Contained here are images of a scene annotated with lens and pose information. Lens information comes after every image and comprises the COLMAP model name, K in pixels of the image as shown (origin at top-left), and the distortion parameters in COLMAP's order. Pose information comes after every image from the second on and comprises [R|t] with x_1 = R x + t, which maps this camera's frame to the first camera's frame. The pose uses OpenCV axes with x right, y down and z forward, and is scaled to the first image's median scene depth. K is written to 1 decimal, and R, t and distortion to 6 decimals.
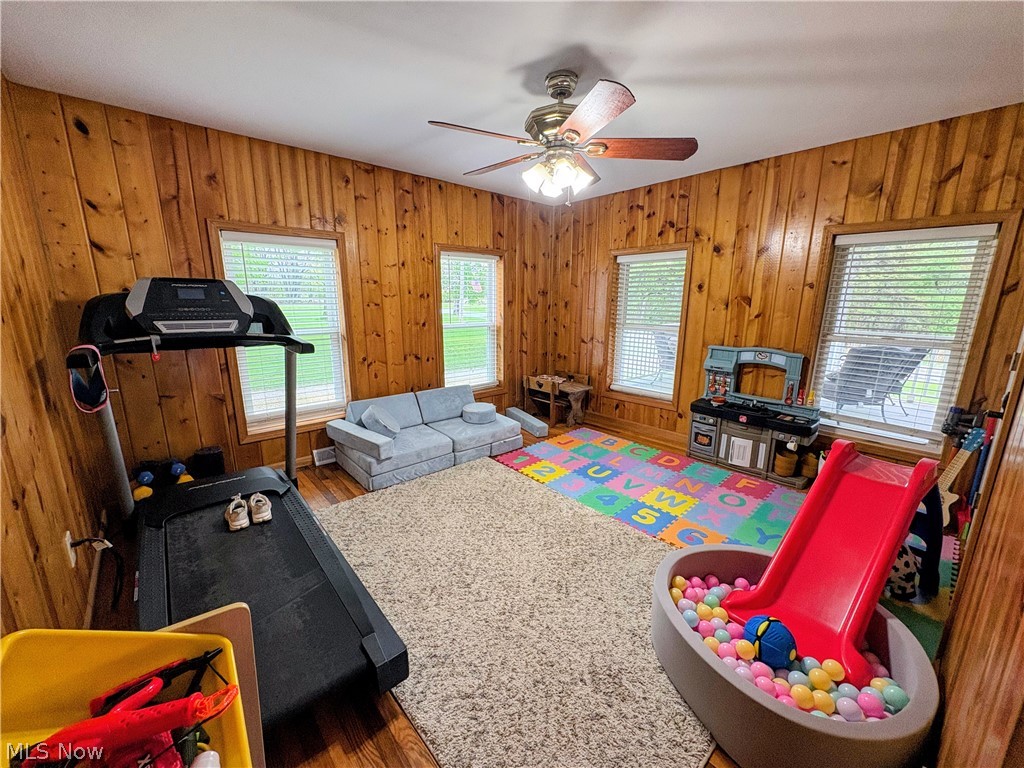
lens RADIAL K [[413.2, 0, 513.6], [0, 413.2, 386.8], [0, 0, 1]] dist [-0.003162, 0.001321]
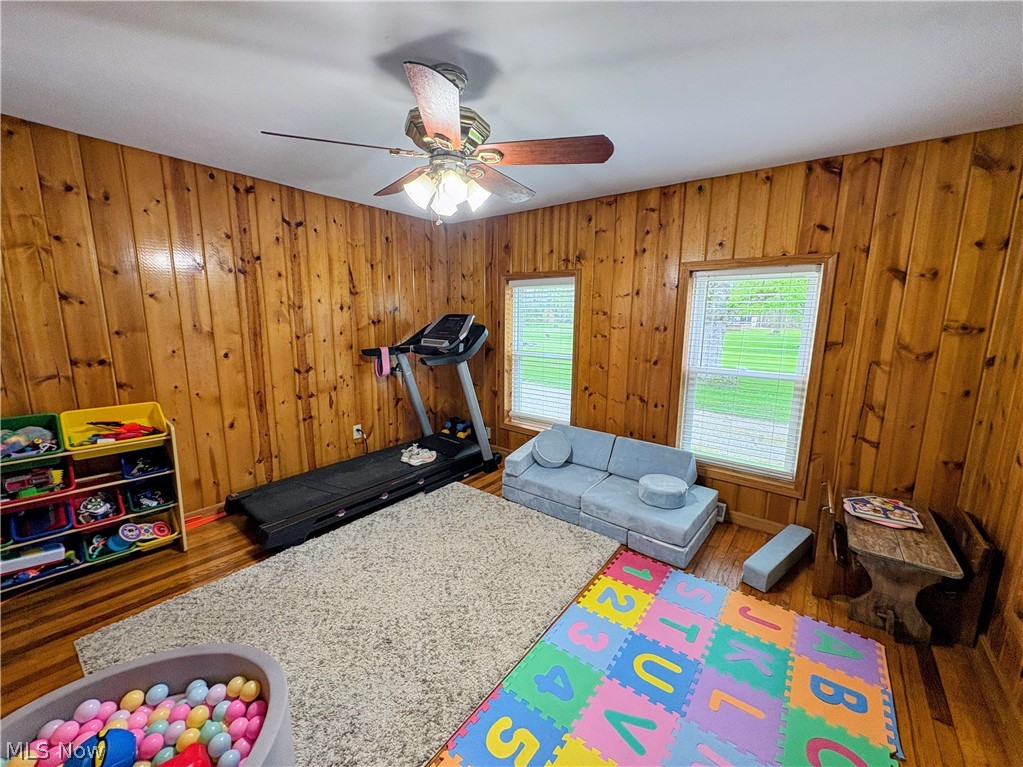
lens RADIAL K [[412.8, 0, 510.6], [0, 412.8, 384.7], [0, 0, 1]] dist [-0.003162, 0.001321]
pose [[0.157514, 0.159715, -0.974516, 0.586670], [-0.221917, 0.967319, 0.122667, -0.155151], [0.962259, 0.196940, 0.187809, 0.612984]]
